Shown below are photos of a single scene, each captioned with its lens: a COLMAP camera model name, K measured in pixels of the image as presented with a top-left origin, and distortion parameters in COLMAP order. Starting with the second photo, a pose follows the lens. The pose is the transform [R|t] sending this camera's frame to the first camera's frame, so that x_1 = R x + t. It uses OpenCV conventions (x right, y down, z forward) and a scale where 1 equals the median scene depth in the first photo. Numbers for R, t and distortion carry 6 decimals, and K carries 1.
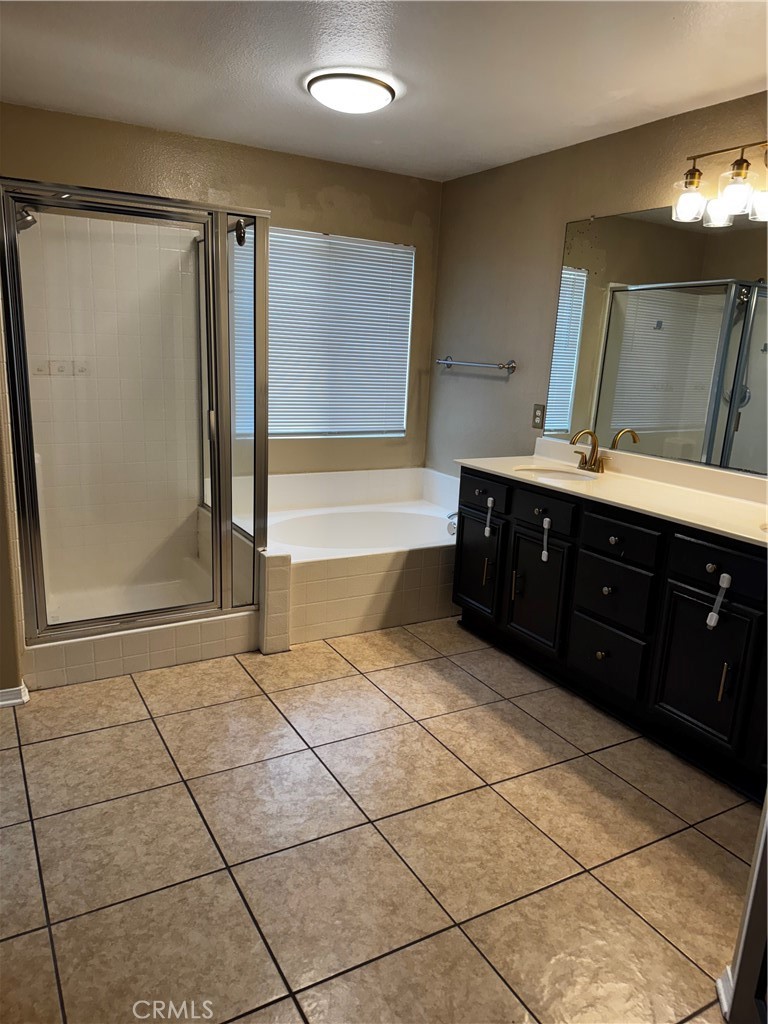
lens RADIAL K [[730.0, 0, 384.8], [0, 730.0, 520.5], [0, 0, 1]] dist [0.052067, -0.053201]
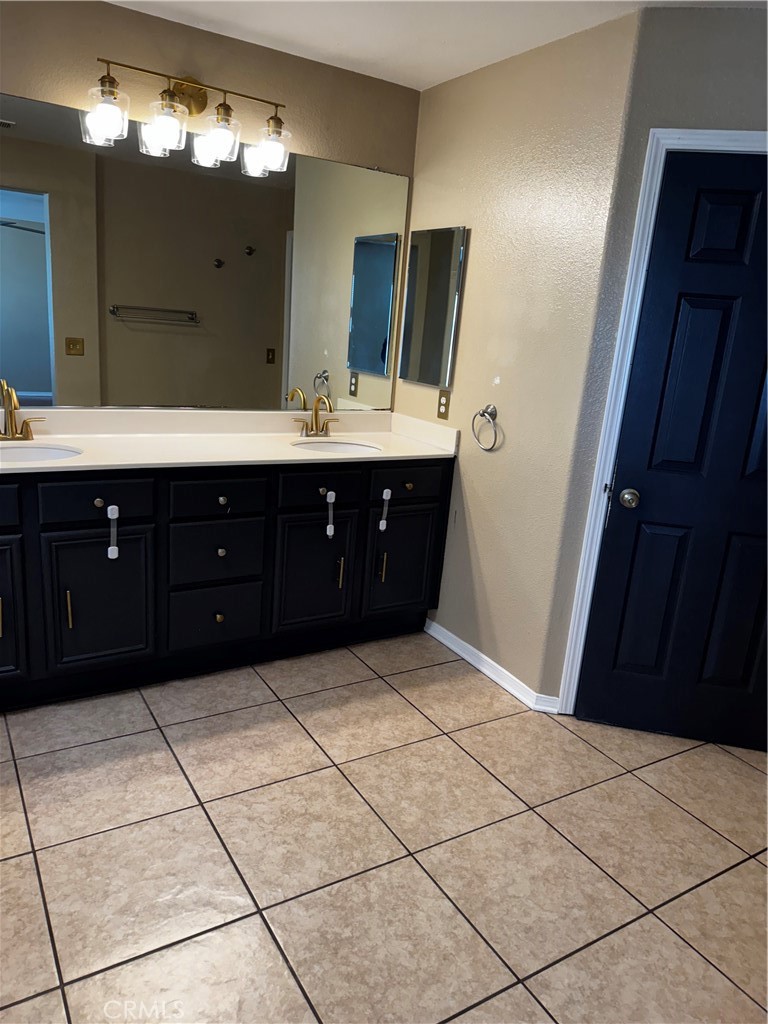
lens RADIAL K [[730.0, 0, 388.2], [0, 730.0, 509.5], [0, 0, 1]] dist [0.052067, -0.053201]
pose [[-0.019806, -0.314938, 0.948905, -0.671313], [0.162522, 0.935454, 0.313866, -0.249606], [-0.986506, 0.160434, 0.032657, 0.836859]]
